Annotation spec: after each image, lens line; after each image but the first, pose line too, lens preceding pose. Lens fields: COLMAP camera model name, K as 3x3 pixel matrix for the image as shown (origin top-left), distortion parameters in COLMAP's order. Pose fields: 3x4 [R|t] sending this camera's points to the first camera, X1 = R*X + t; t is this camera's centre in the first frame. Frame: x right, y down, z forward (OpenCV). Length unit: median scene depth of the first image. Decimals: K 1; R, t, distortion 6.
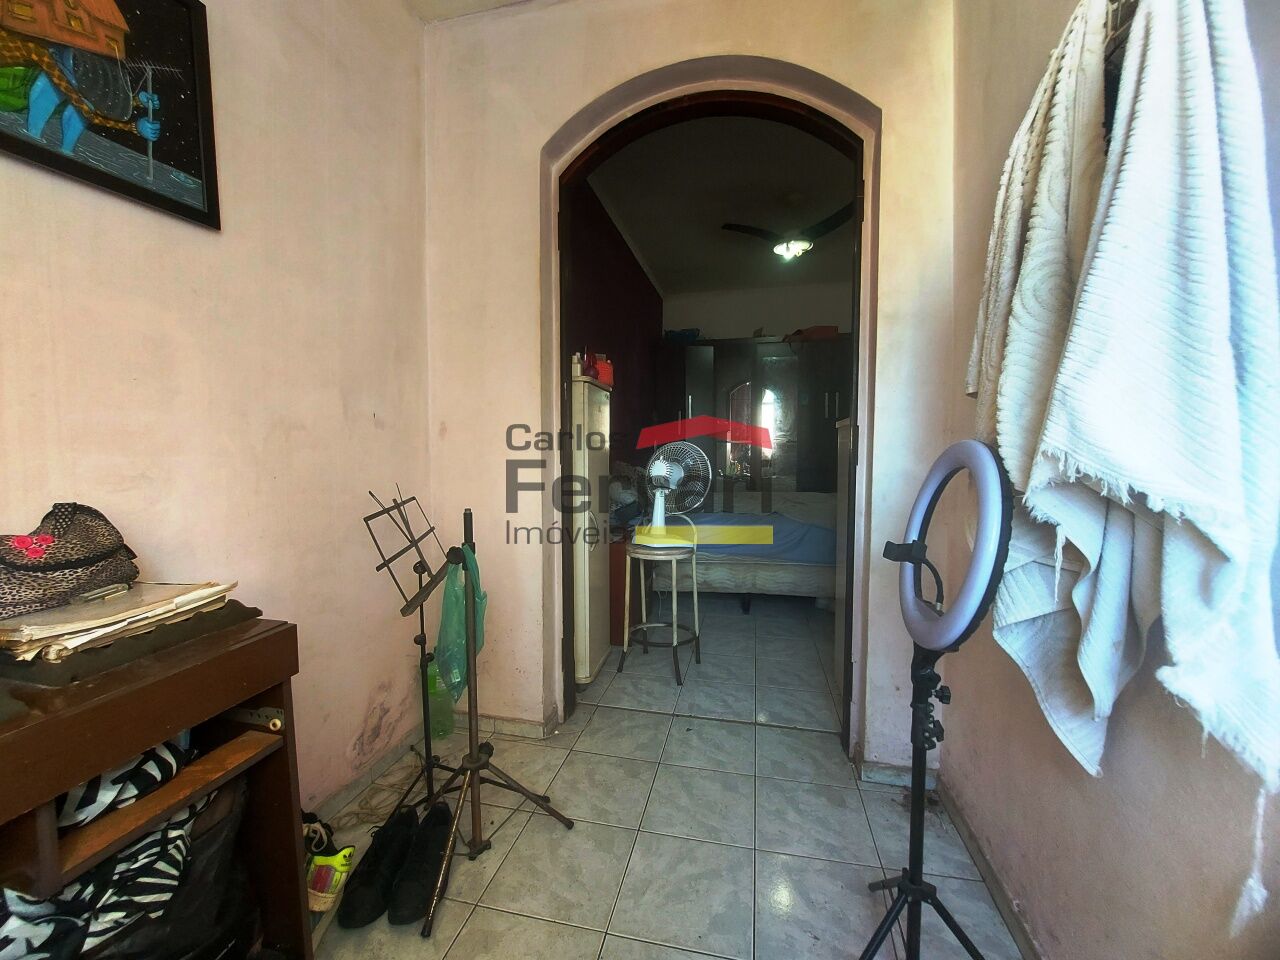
lens RADIAL K [[509.3, 0, 641.9], [0, 509.3, 475.1], [0, 0, 1]] dist [-0.018098, -0.000063]
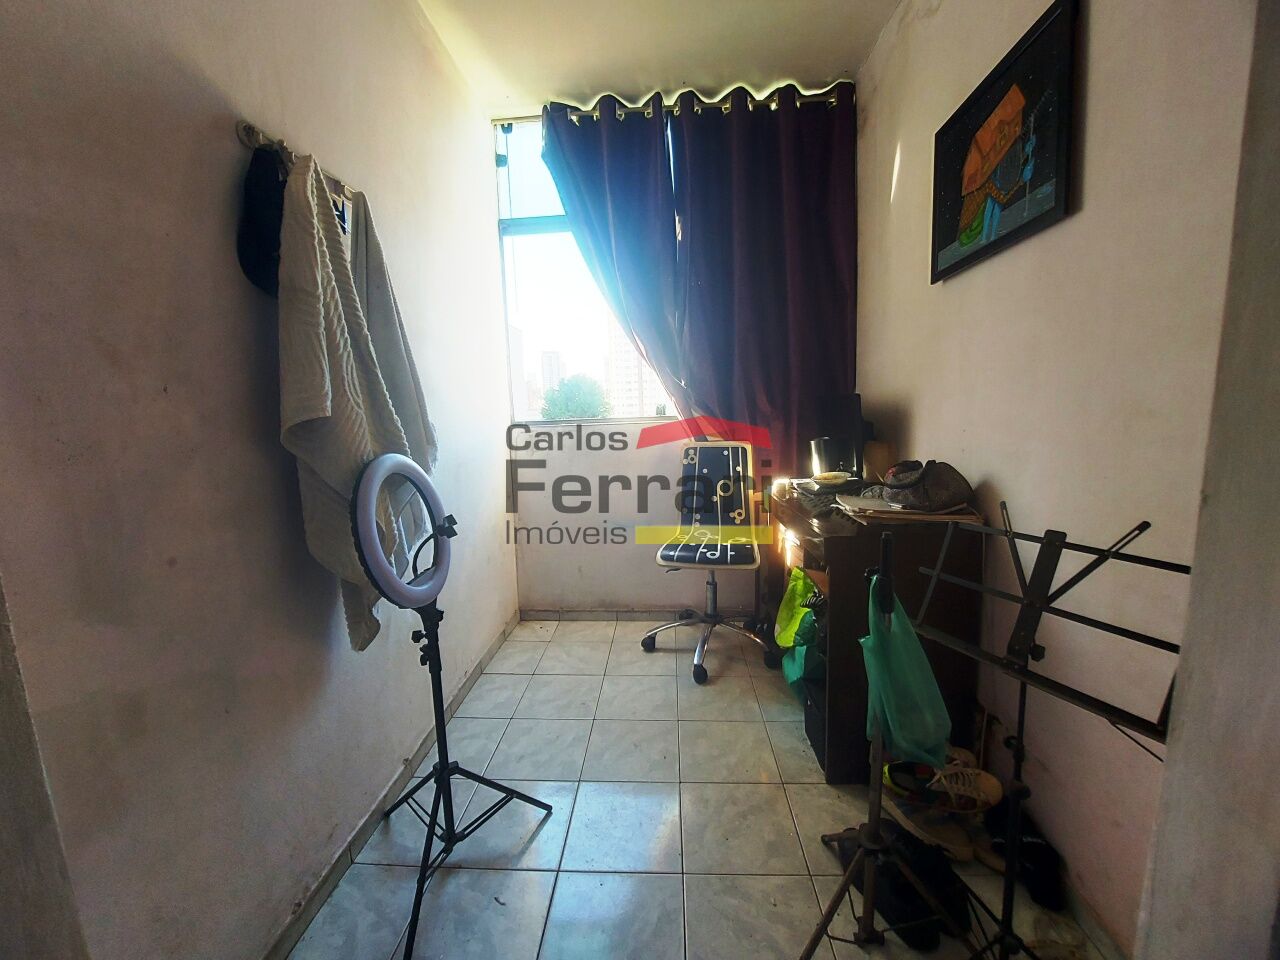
lens RADIAL K [[509.3, 0, 639.0], [0, 509.3, 482.3], [0, 0, 1]] dist [-0.018098, -0.000063]
pose [[-0.983755, 0.052927, -0.171538, 0.211944], [0.021041, 0.982959, 0.182617, -0.206255], [0.178280, 0.176041, -0.968104, 2.314691]]
